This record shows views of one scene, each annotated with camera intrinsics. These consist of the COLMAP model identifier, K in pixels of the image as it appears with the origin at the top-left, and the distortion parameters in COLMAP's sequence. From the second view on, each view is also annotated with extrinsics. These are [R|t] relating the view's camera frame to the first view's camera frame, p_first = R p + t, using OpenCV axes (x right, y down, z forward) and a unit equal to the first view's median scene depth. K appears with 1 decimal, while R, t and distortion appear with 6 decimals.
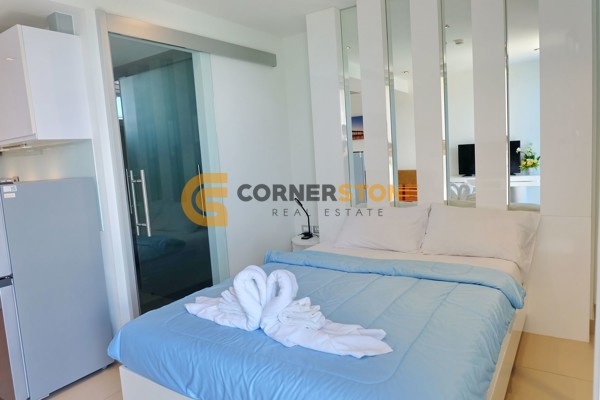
lens RADIAL K [[404.9, 0, 315.4], [0, 404.9, 196.5], [0, 0, 1]] dist [-0.000073, 0.001016]
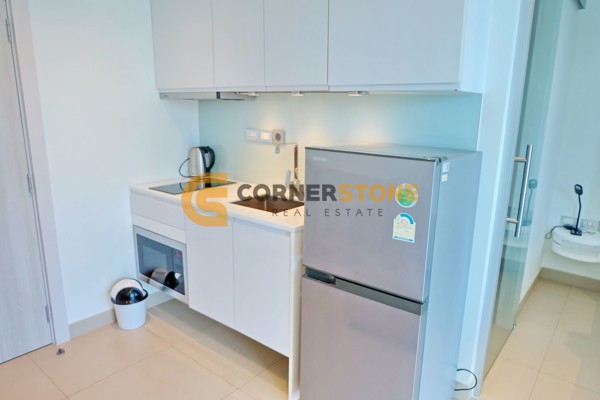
lens RADIAL K [[403.9, 0, 300.0], [0, 403.9, 200.0], [0, 0, 1]] dist [-0.023484, -0.000716]
pose [[0.992500, 0.097509, -0.073727, -0.871534], [-0.087650, 0.988045, 0.126826, -0.027265], [0.085213, -0.119412, 0.989181, 0.321969]]
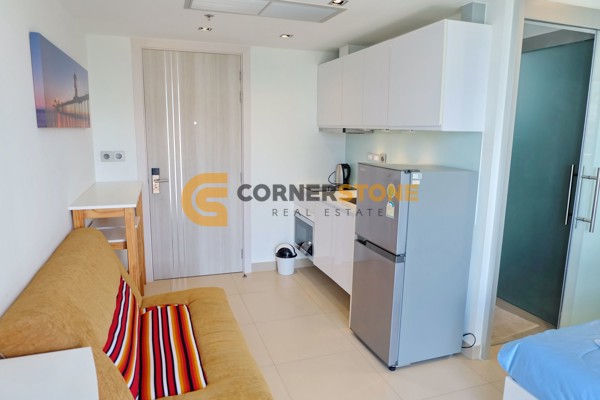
lens RADIAL K [[413.1, 0, 300.0], [0, 413.1, 200.0], [0, 0, 1]] dist [-0.044322, 0.001877]
pose [[0.788356, 0.177159, -0.589160, -0.320371], [-0.130255, 0.983997, 0.121591, -0.046386], [0.601272, -0.019116, 0.798816, -0.061686]]
